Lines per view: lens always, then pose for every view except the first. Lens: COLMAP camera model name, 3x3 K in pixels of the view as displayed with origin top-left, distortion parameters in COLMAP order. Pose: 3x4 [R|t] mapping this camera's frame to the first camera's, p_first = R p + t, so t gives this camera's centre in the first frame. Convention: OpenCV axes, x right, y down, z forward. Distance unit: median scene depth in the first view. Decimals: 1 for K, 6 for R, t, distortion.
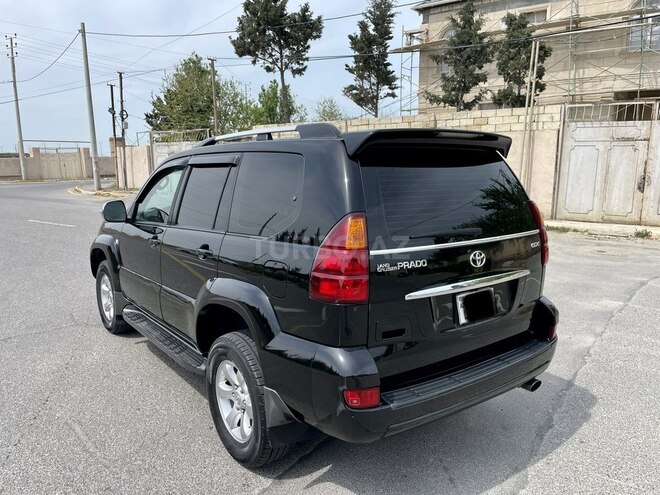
lens RADIAL K [[502.6, 0, 330.0], [0, 502.6, 247.5], [0, 0, 1]] dist [0.083313, -0.119424]
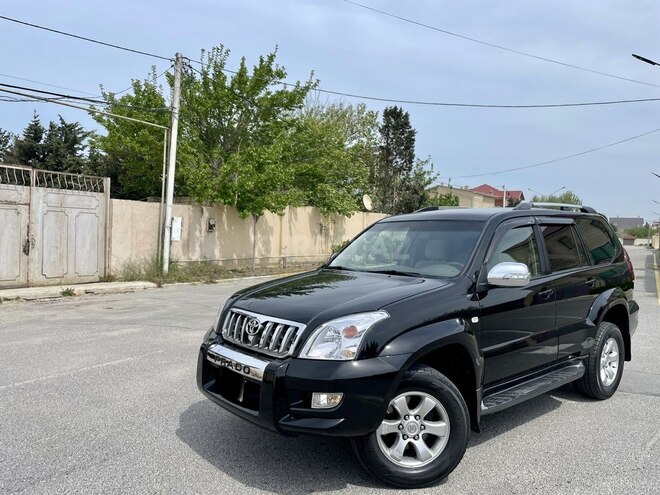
lens RADIAL K [[496.2, 0, 326.2], [0, 496.2, 247.8], [0, 0, 1]] dist [0.096282, -0.106243]
pose [[-0.041904, -0.027396, 0.998746, -0.421761], [0.154403, 0.987438, 0.033564, -0.064345], [-0.987119, 0.155616, -0.037148, 0.445119]]
